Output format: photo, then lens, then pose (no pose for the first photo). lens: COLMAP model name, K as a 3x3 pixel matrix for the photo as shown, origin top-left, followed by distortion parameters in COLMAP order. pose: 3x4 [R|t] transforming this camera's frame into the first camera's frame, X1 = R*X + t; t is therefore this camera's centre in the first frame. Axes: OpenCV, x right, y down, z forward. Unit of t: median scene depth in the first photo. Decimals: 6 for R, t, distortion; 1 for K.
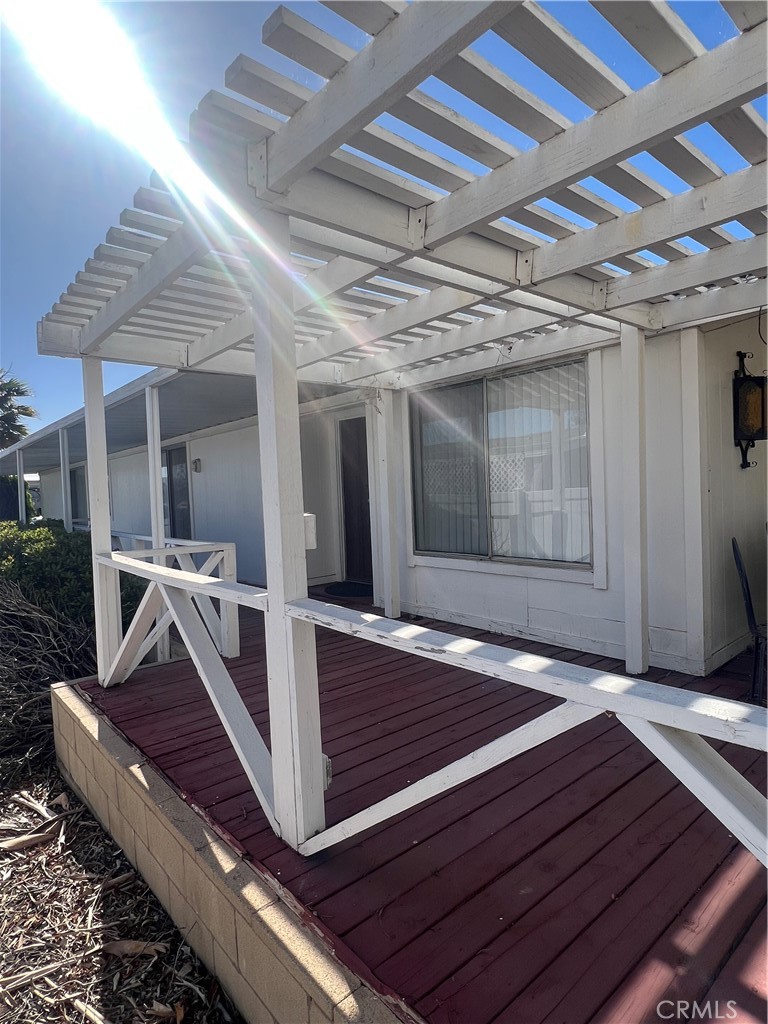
lens RADIAL K [[568.6, 0, 384.0], [0, 568.6, 512.0], [0, 0, 1]] dist [-0.002742, -0.000051]
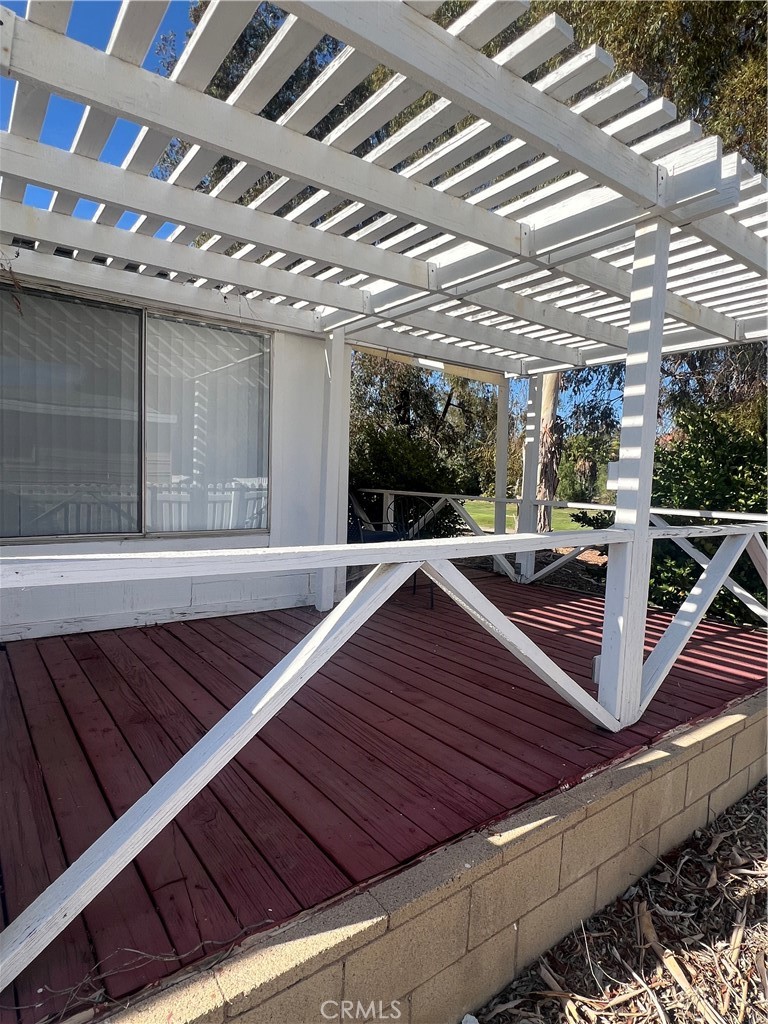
lens RADIAL K [[575.4, 0, 384.0], [0, 575.4, 512.0], [0, 0, 1]] dist [-0.000223, -0.000144]
pose [[0.068183, -0.022762, 0.997413, -1.203000], [0.007135, 0.999725, 0.022327, 0.064754], [-0.997647, 0.005595, 0.068327, 1.189523]]
